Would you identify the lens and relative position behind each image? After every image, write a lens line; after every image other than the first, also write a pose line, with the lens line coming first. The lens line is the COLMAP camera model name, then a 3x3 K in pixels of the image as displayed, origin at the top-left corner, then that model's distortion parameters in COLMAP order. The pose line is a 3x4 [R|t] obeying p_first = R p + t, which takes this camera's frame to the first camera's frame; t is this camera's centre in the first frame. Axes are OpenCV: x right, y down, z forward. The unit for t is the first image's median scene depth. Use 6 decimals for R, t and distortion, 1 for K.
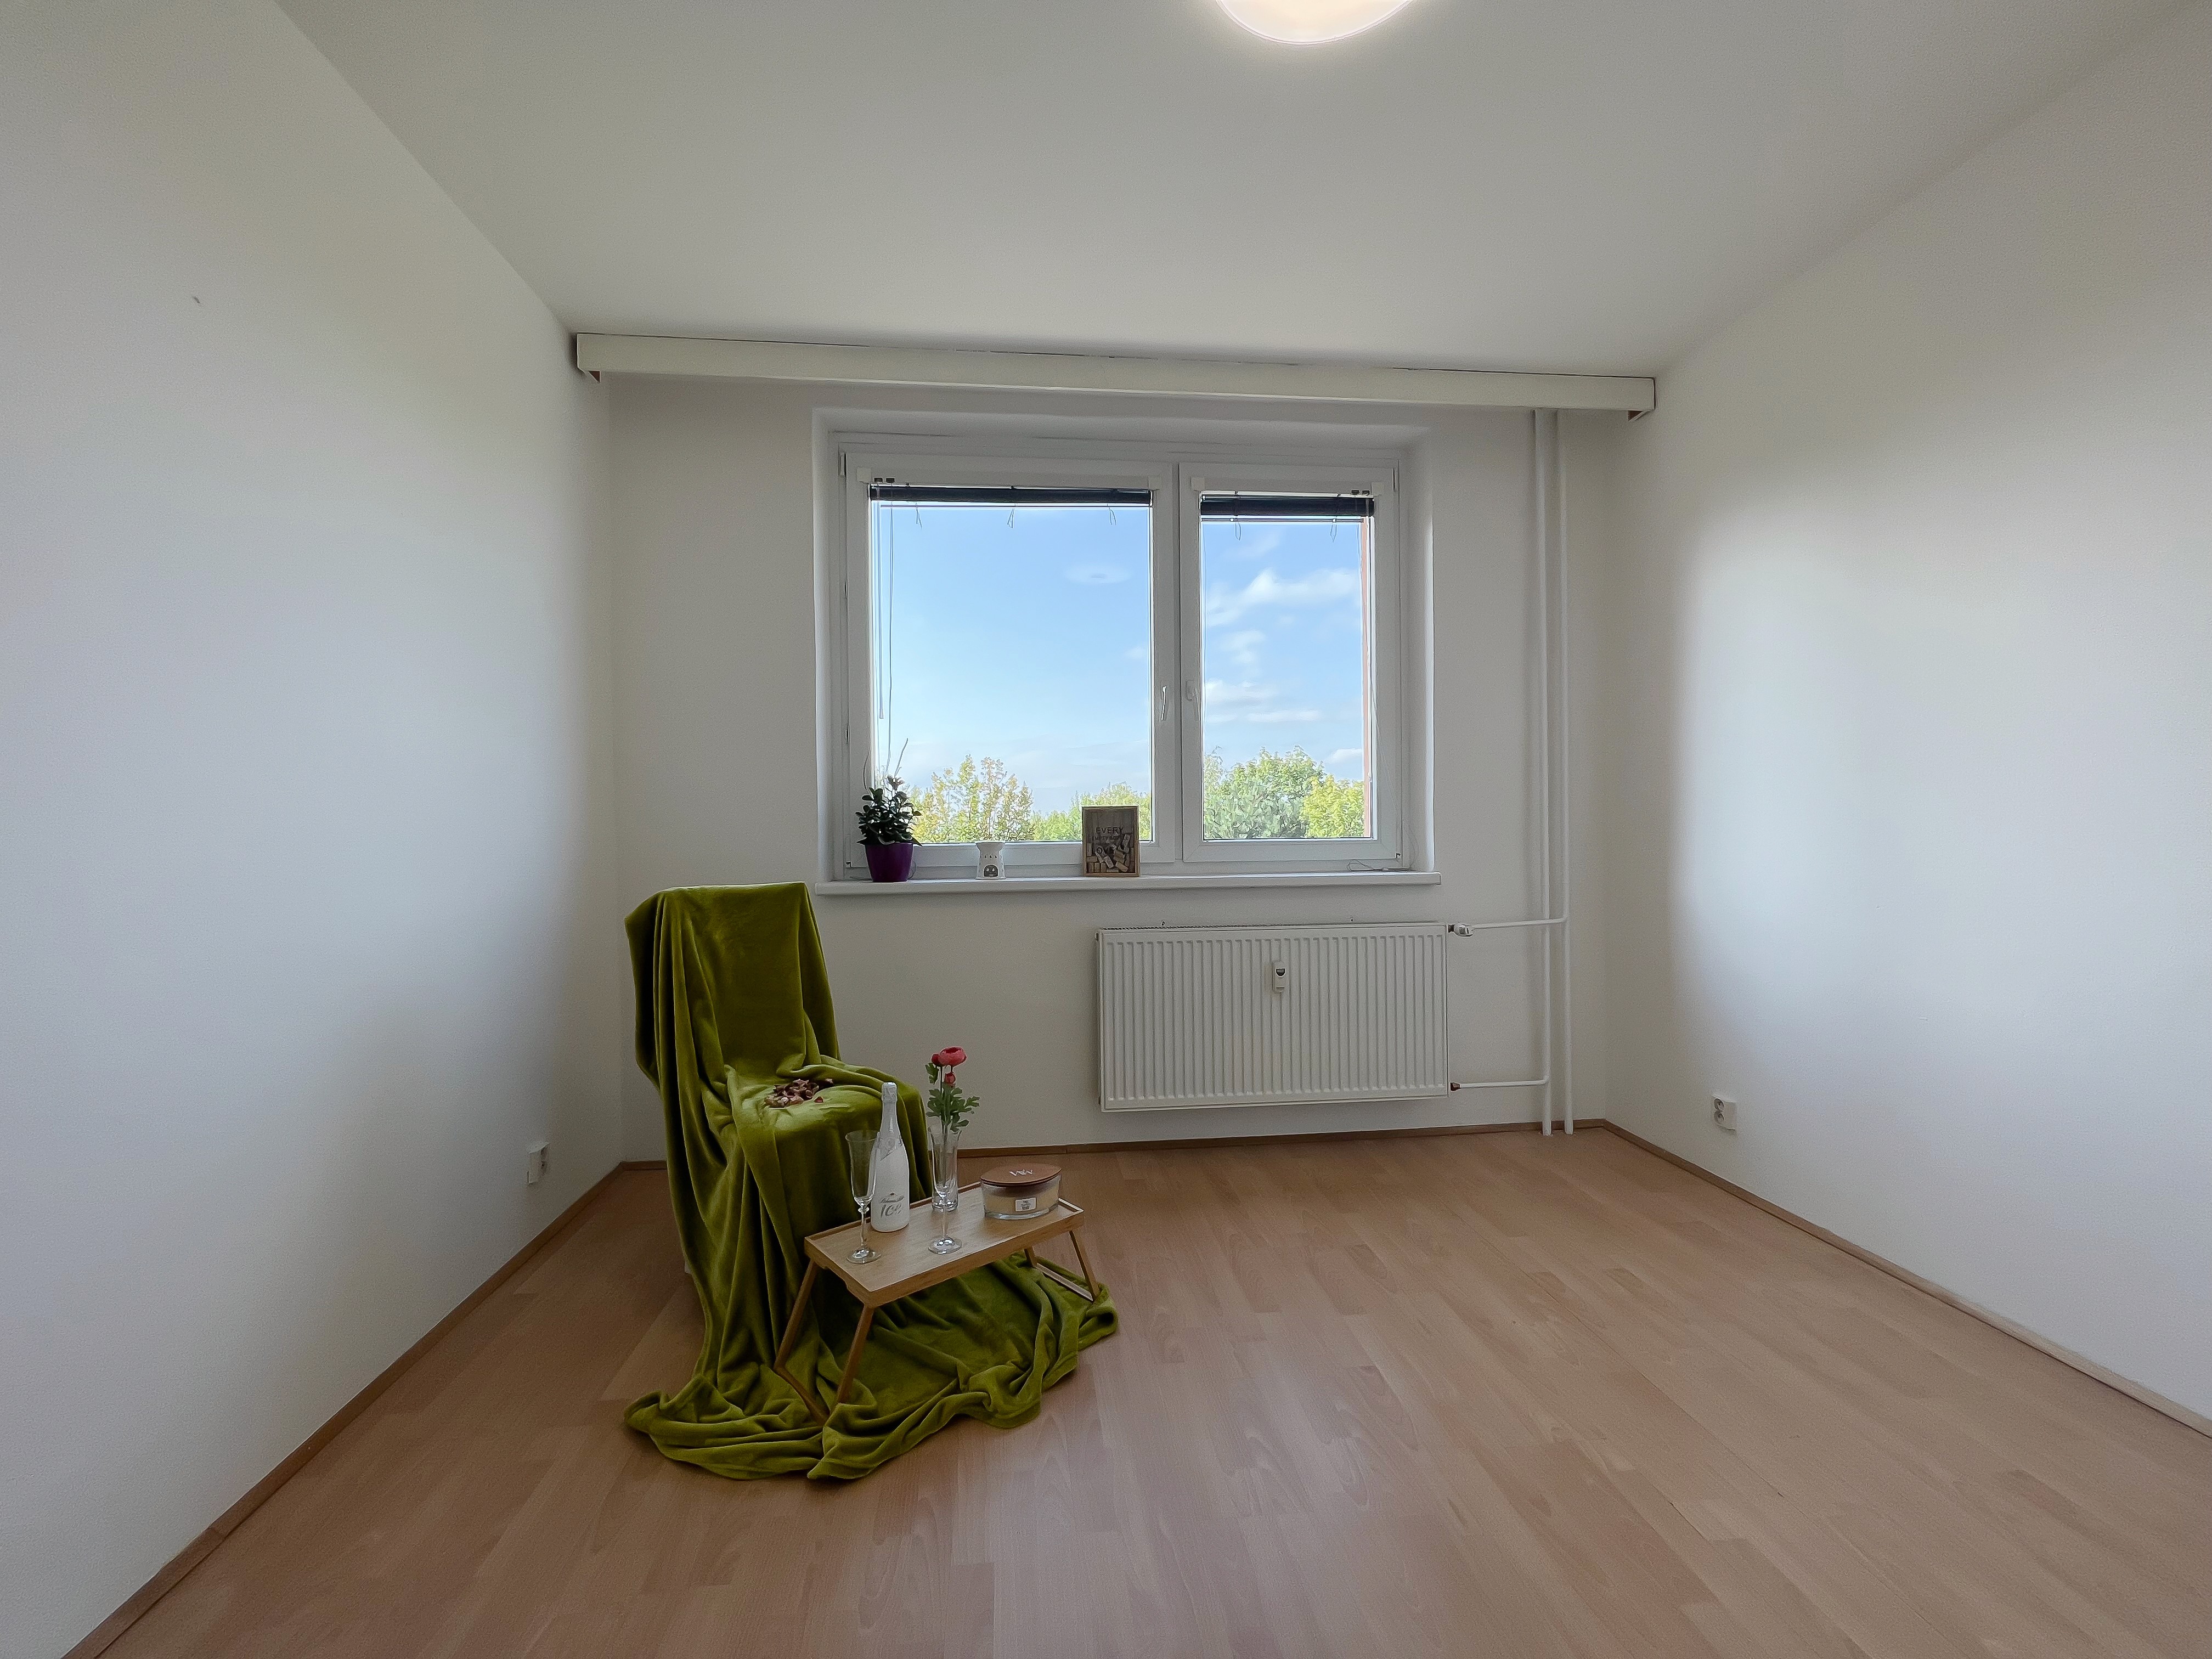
lens RADIAL K [[888.3, 0, 1093.4], [0, 888.3, 830.5], [0, 0, 1]] dist [0.001371, 0.000526]
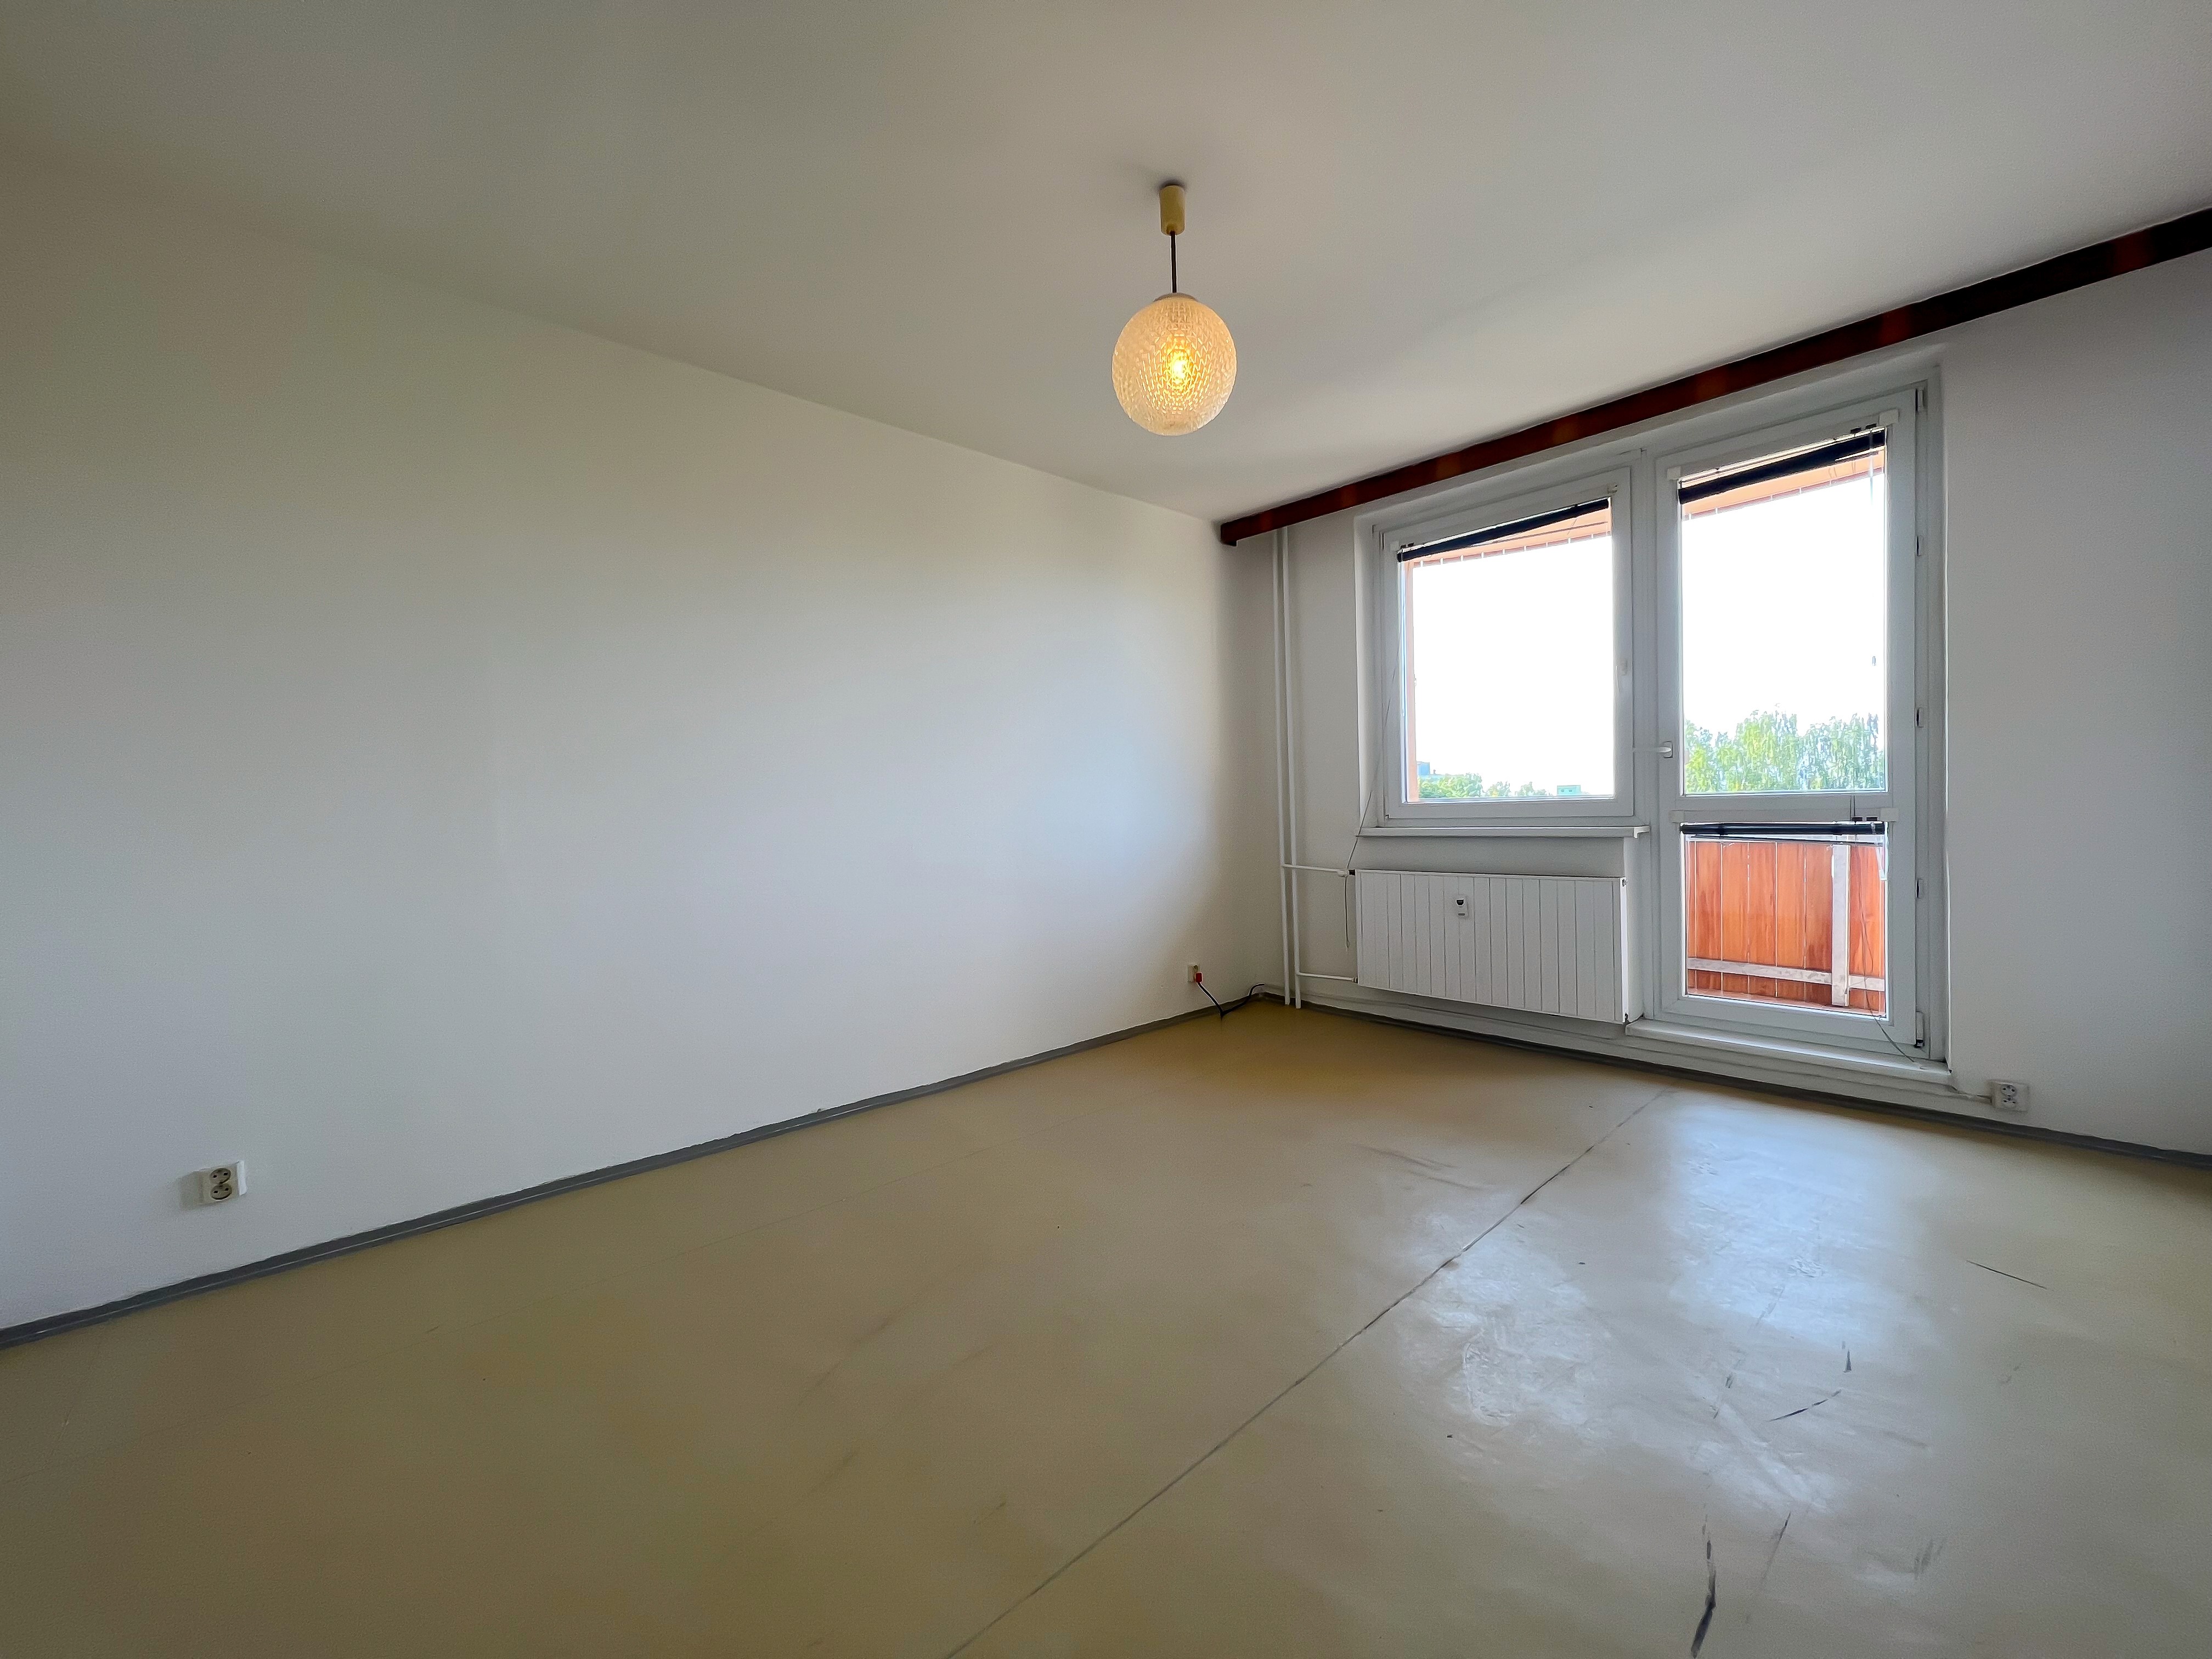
lens RADIAL K [[895.7, 0, 1106.0], [0, 895.7, 829.5], [0, 0, 1]] dist [0.001482, 0.000431]
pose [[0.570695, 0.026405, -0.820737, 0.669776], [0.009083, 0.999219, 0.038463, -0.006382], [0.821112, -0.029405, 0.570009, -0.208010]]
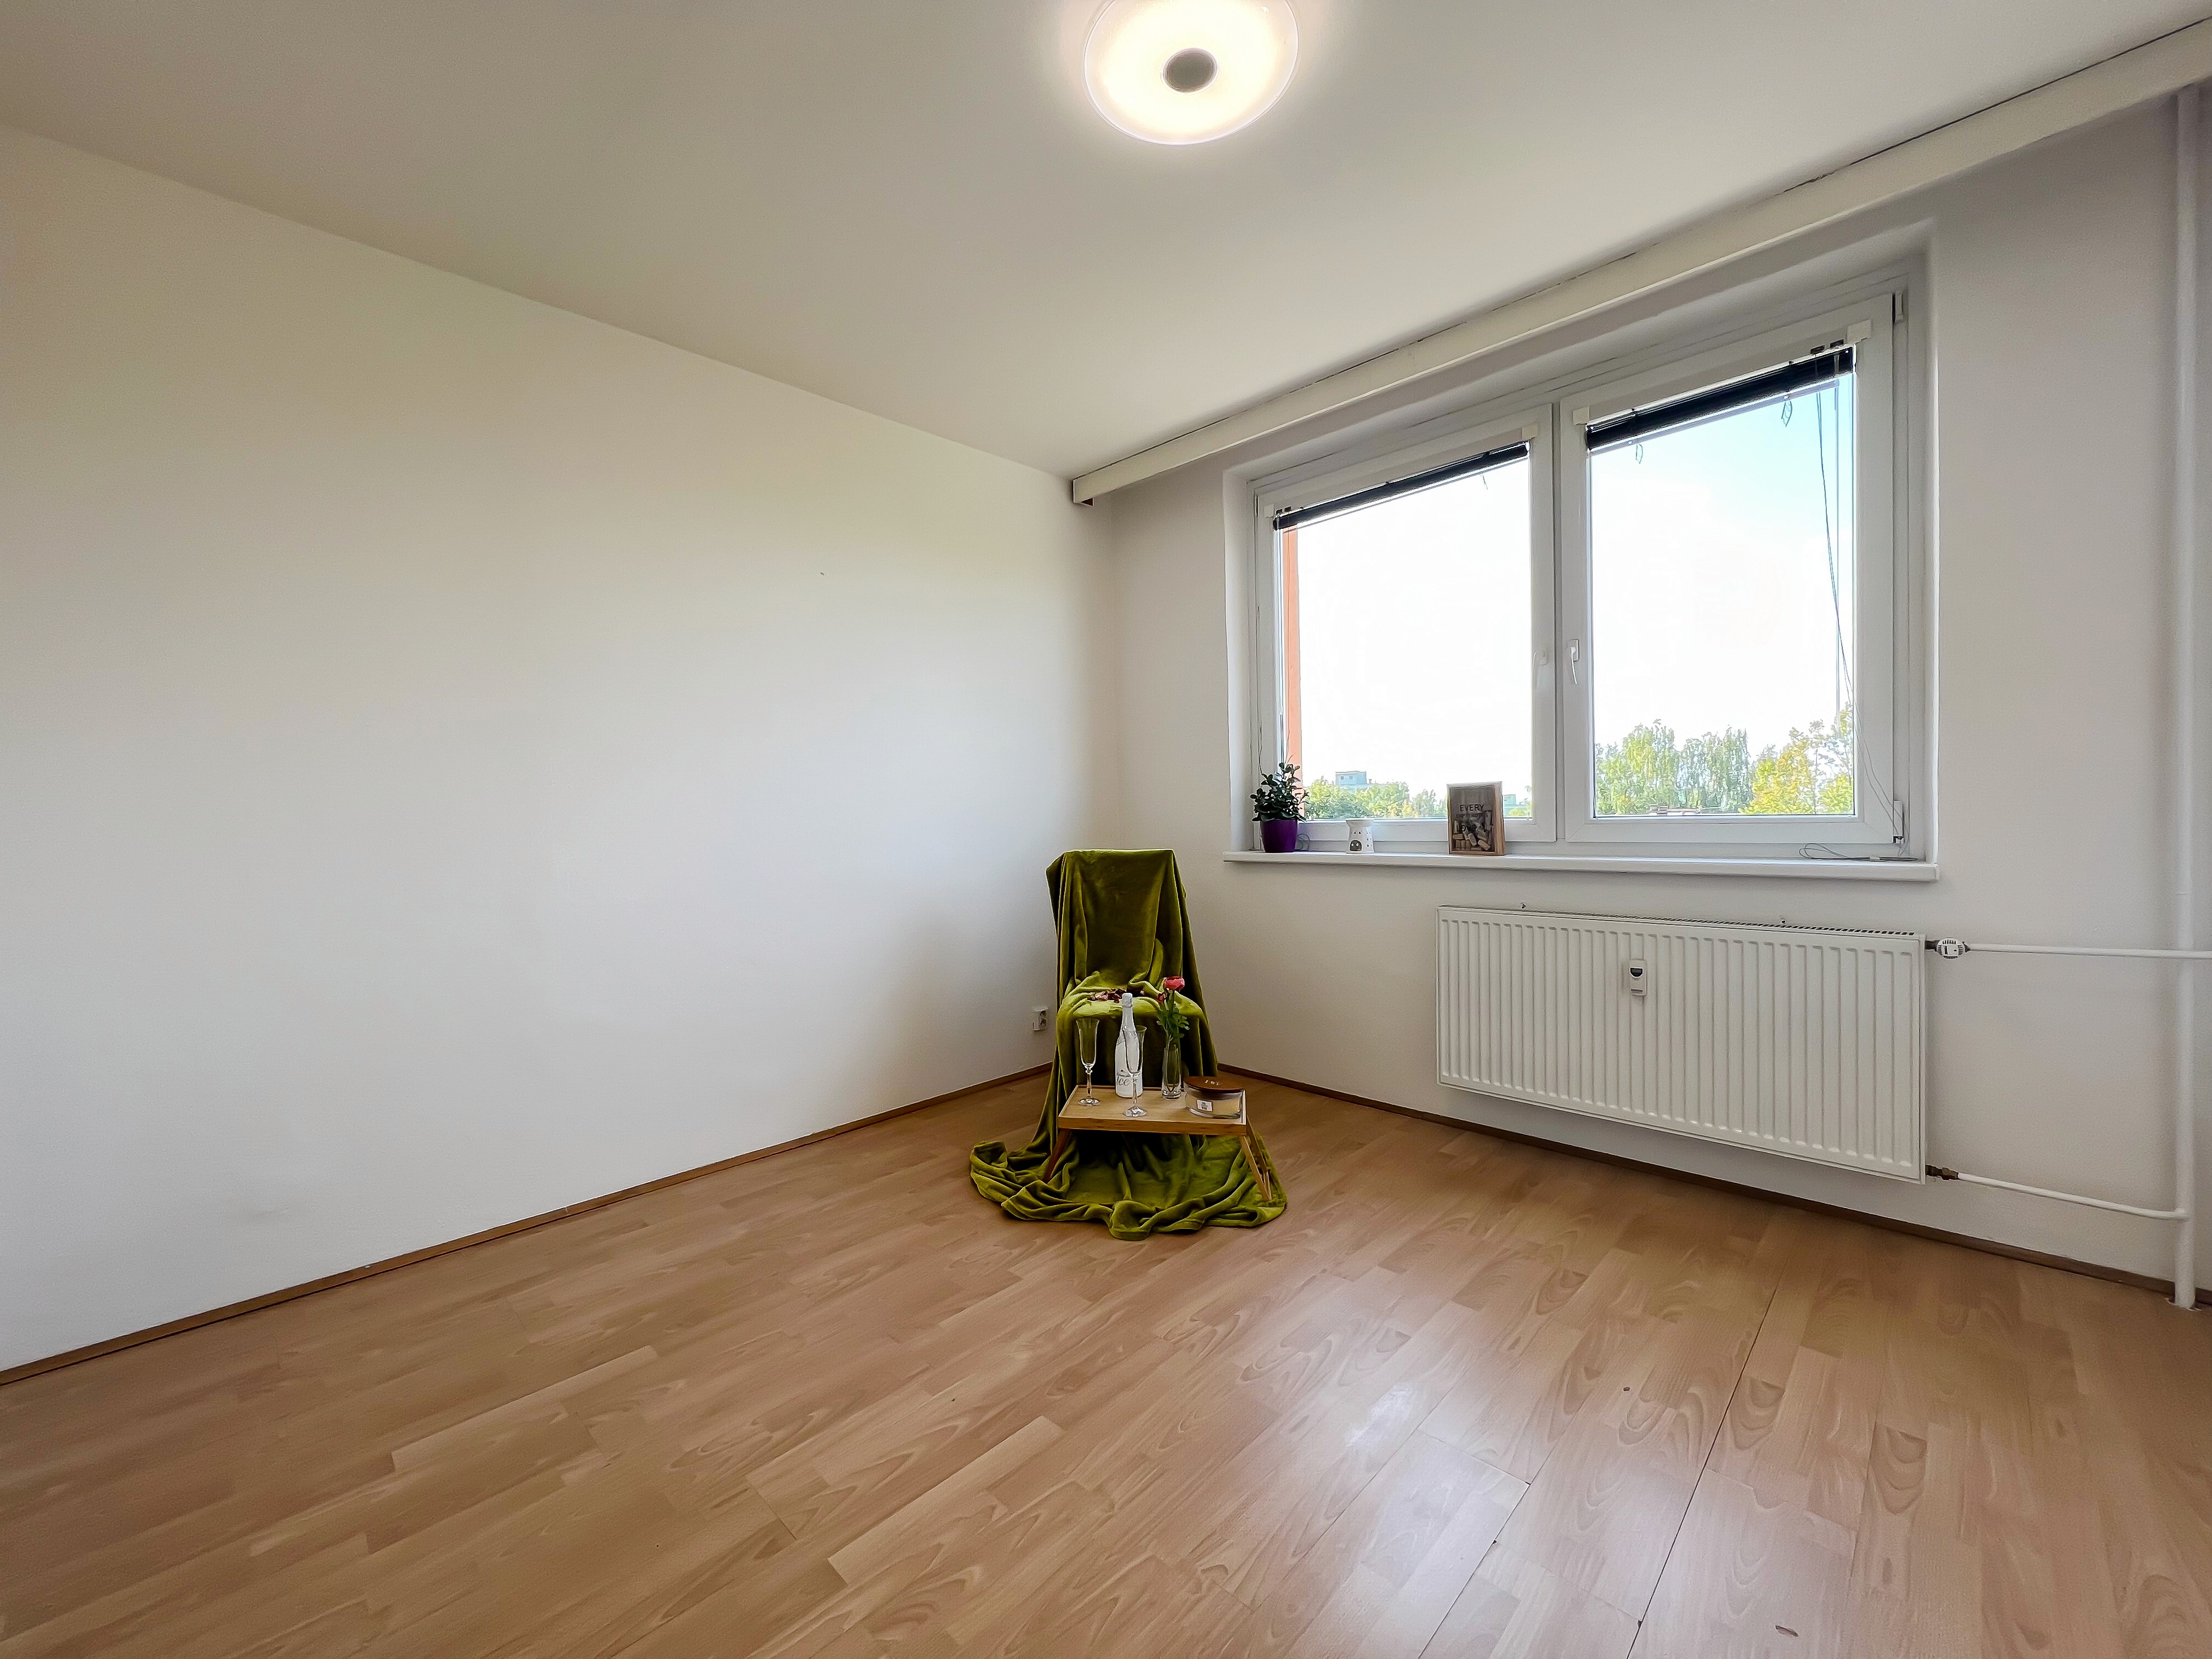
lens RADIAL K [[888.3, 0, 1093.4], [0, 888.3, 830.5], [0, 0, 1]] dist [0.001371, 0.000526]
pose [[0.633850, 0.012742, -0.773351, 0.522525], [0.011612, 0.999595, 0.025987, -0.005350], [0.773369, -0.025452, 0.633445, 0.052669]]
